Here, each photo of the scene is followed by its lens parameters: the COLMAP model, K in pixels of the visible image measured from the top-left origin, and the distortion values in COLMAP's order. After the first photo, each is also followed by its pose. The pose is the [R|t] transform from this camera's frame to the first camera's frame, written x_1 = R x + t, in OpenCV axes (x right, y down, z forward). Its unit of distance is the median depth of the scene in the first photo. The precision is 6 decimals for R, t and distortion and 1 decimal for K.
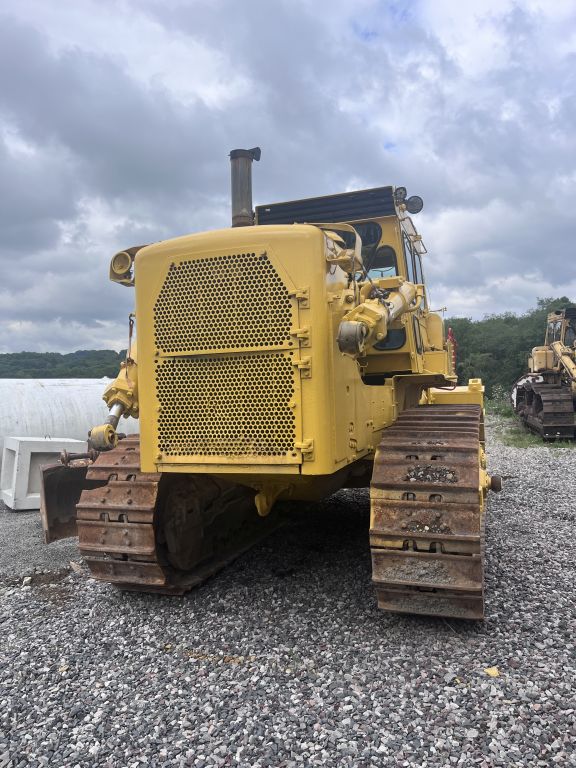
lens RADIAL K [[580.2, 0, 286.0], [0, 580.2, 384.5], [0, 0, 1]] dist [0.046598, -0.001771]
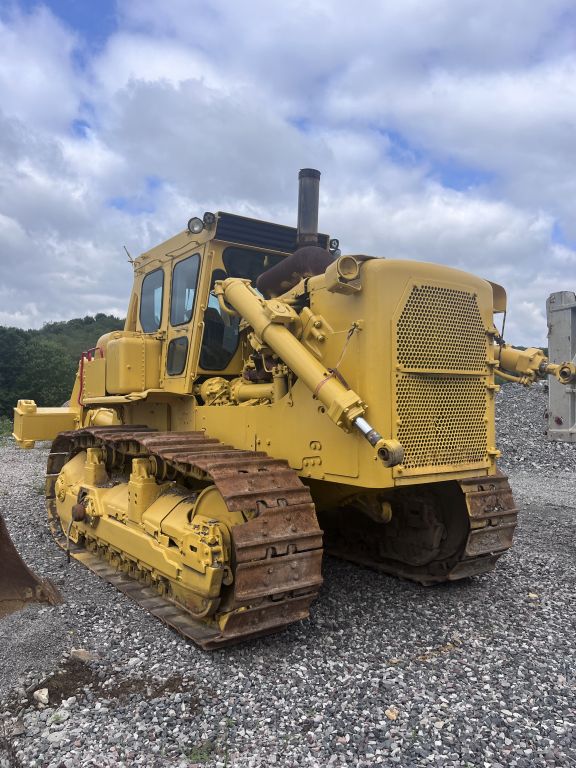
lens RADIAL K [[580.2, 0, 285.7], [0, 580.2, 383.4], [0, 0, 1]] dist [0.046598, -0.001771]
pose [[0.576720, 0.058372, 0.814854, -1.164178], [-0.025292, 0.998242, -0.053609, 0.032608], [-0.816550, 0.010308, 0.577182, 0.577234]]
